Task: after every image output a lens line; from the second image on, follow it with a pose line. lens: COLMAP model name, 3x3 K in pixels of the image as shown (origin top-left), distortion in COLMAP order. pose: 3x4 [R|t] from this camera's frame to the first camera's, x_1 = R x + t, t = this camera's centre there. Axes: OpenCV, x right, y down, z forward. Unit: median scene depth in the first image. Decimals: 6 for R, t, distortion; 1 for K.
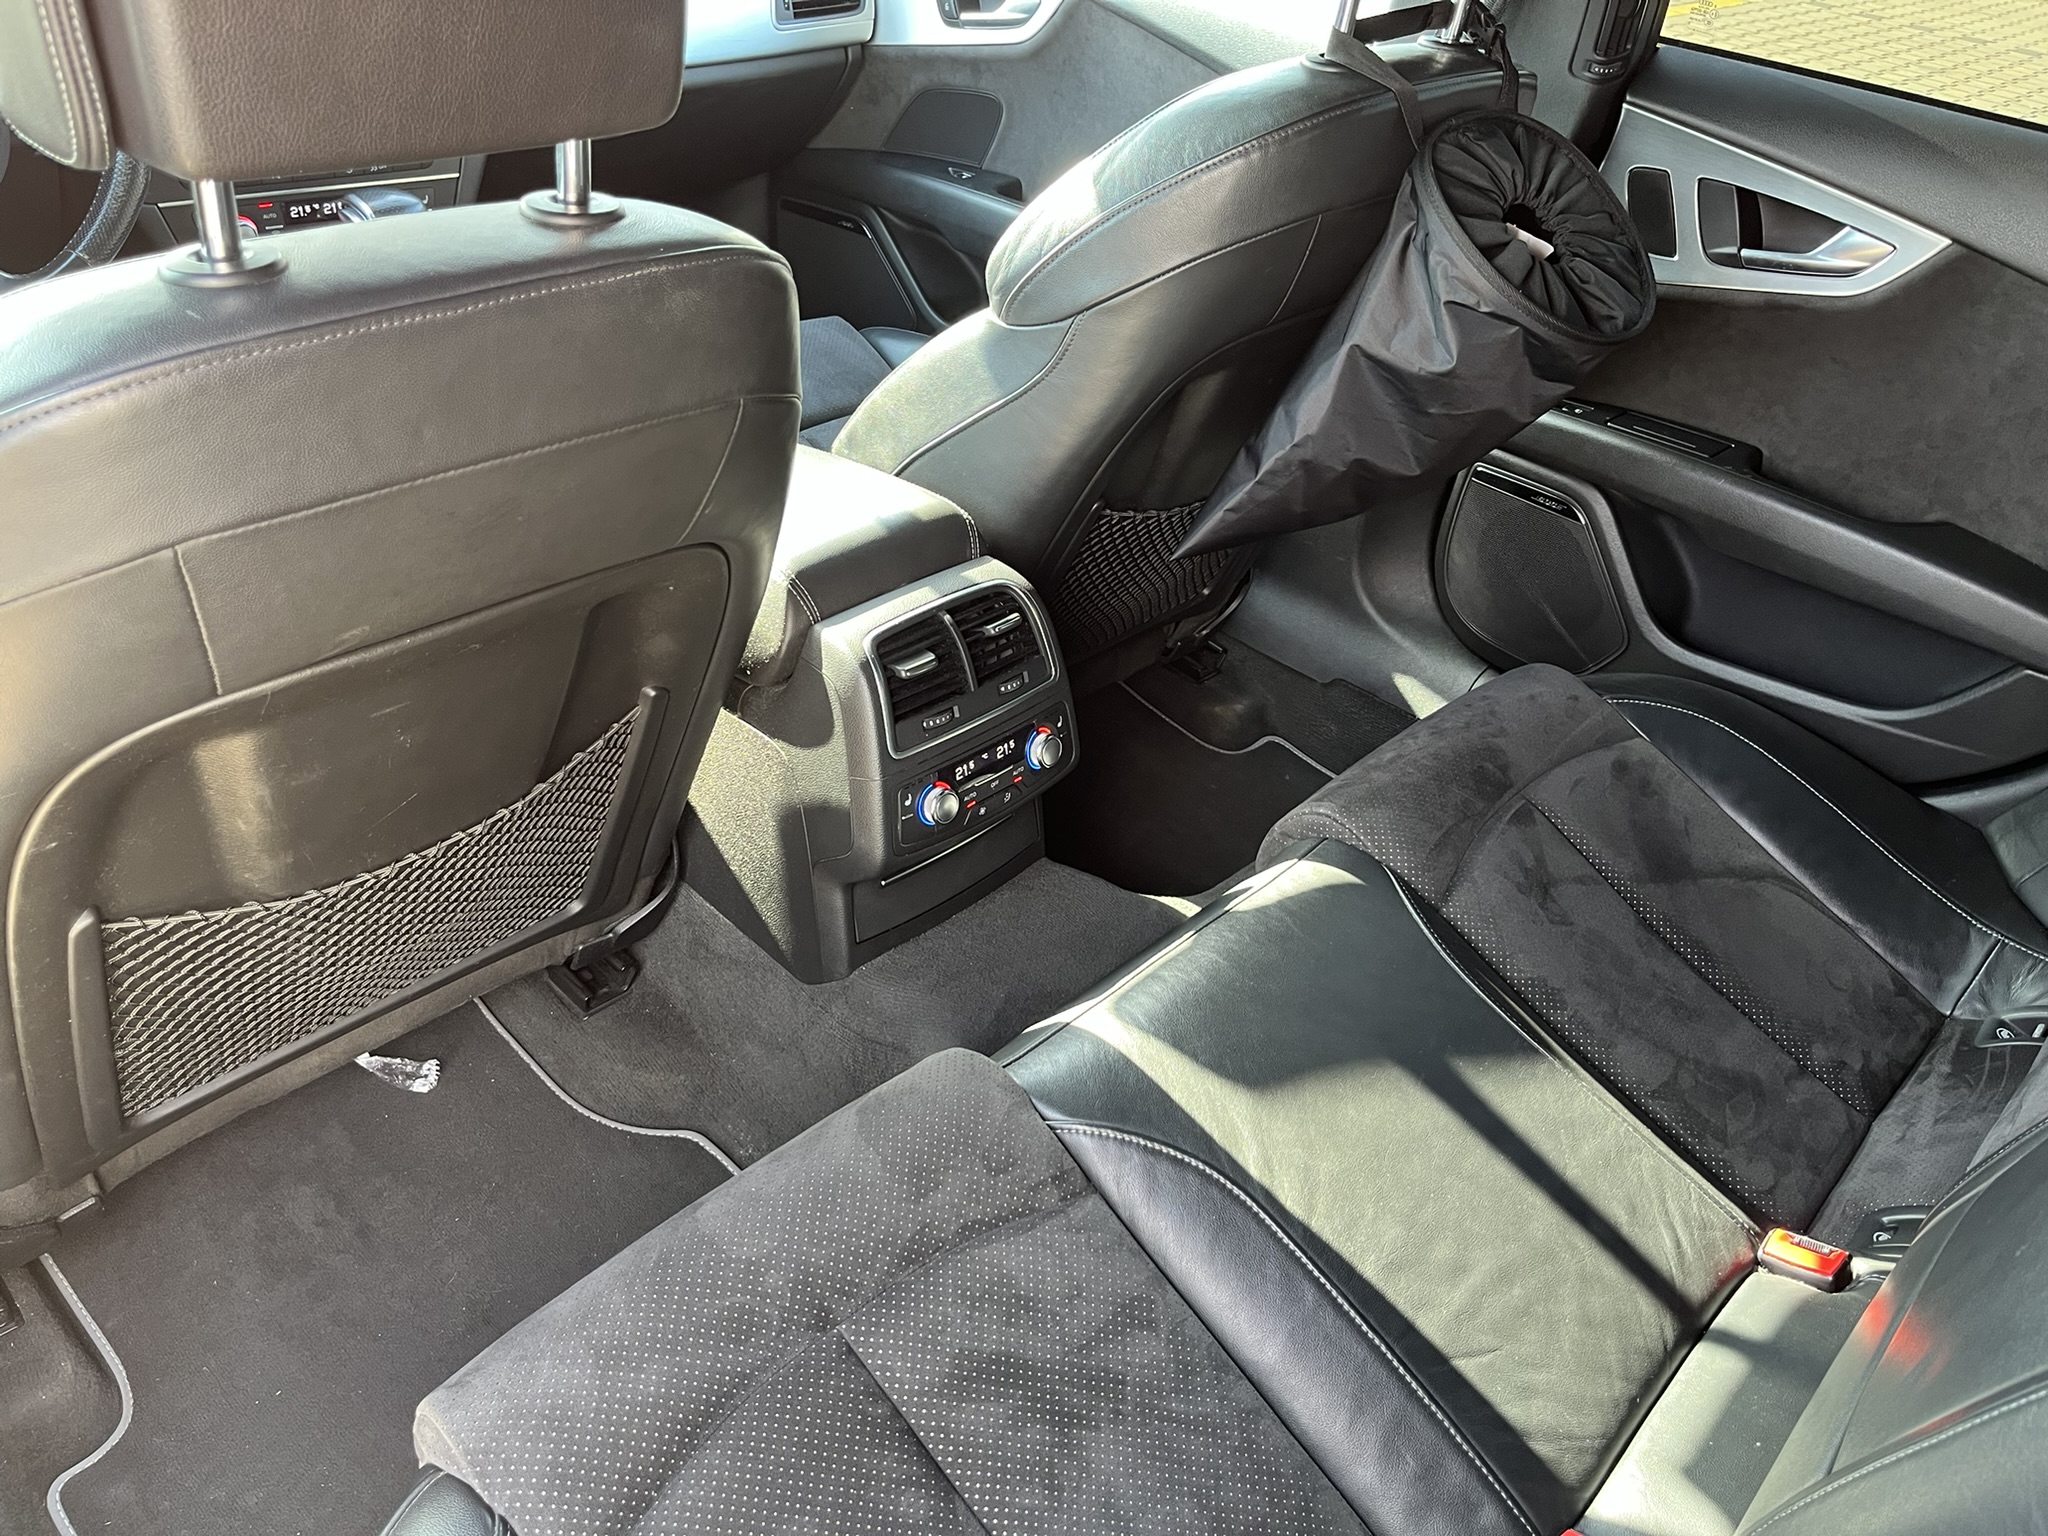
lens RADIAL K [[1585.9, 0, 1016.6], [0, 1585.9, 772.9], [0, 0, 1]] dist [0.057442, -0.093708]
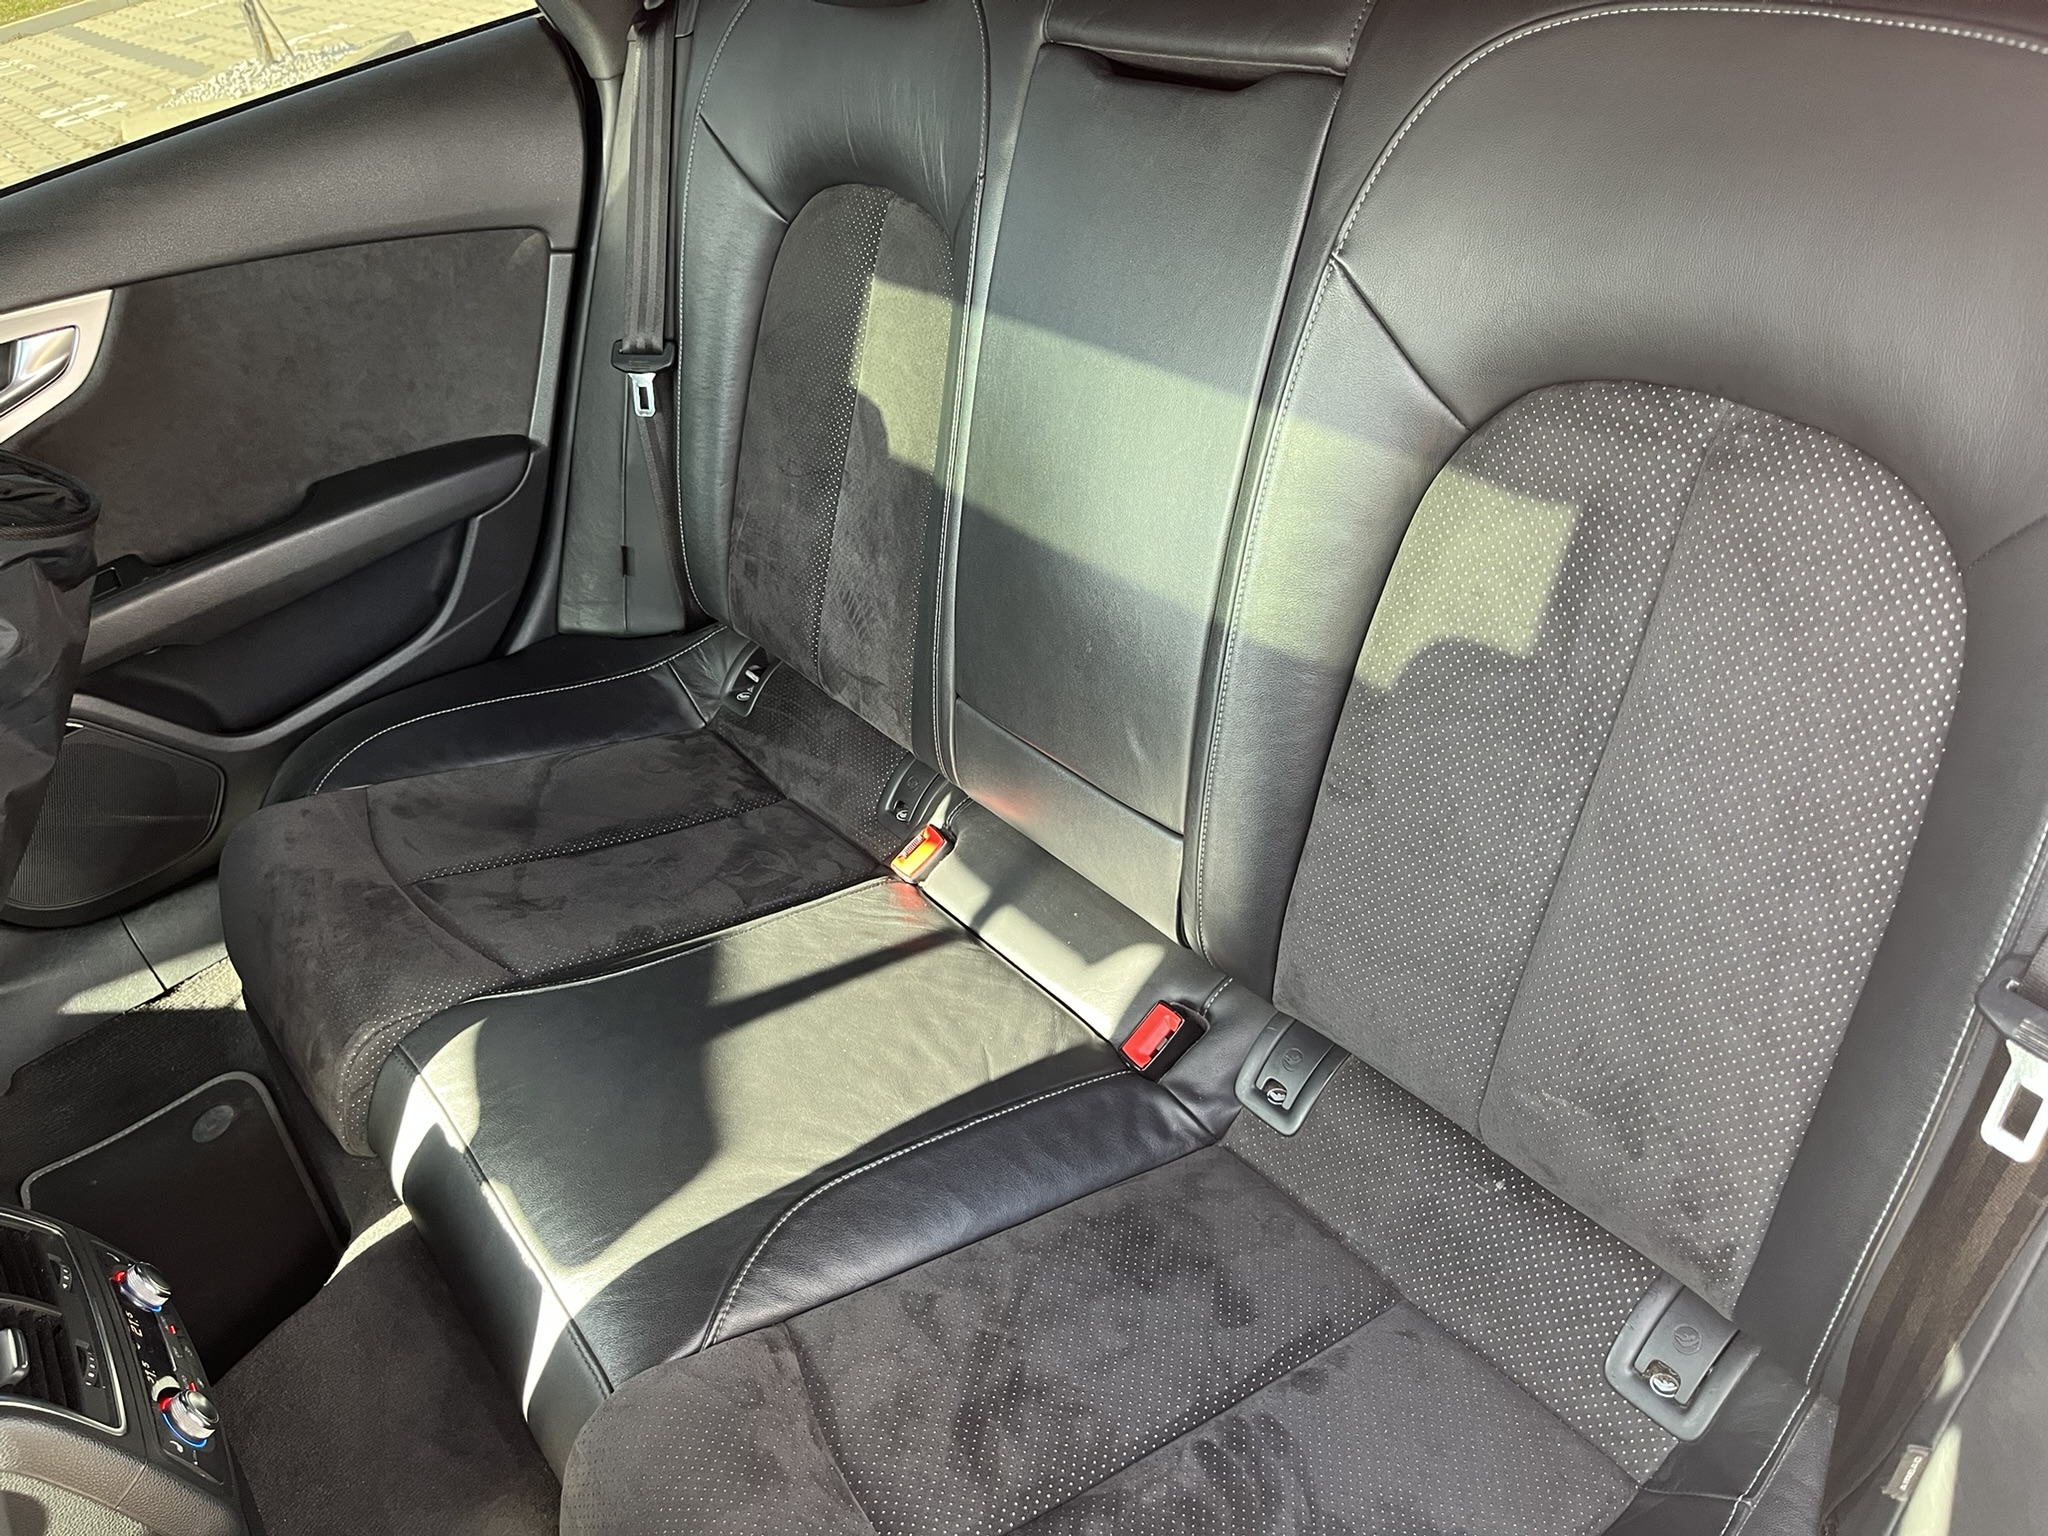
lens RADIAL K [[1585.9, 0, 1008.9], [0, 1585.9, 759.0], [0, 0, 1]] dist [0.057442, -0.093708]
pose [[0.138662, -0.683259, 0.716889, -0.310169], [0.715029, 0.569917, 0.404880, -0.178046], [-0.685205, 0.456455, 0.567576, 0.164604]]
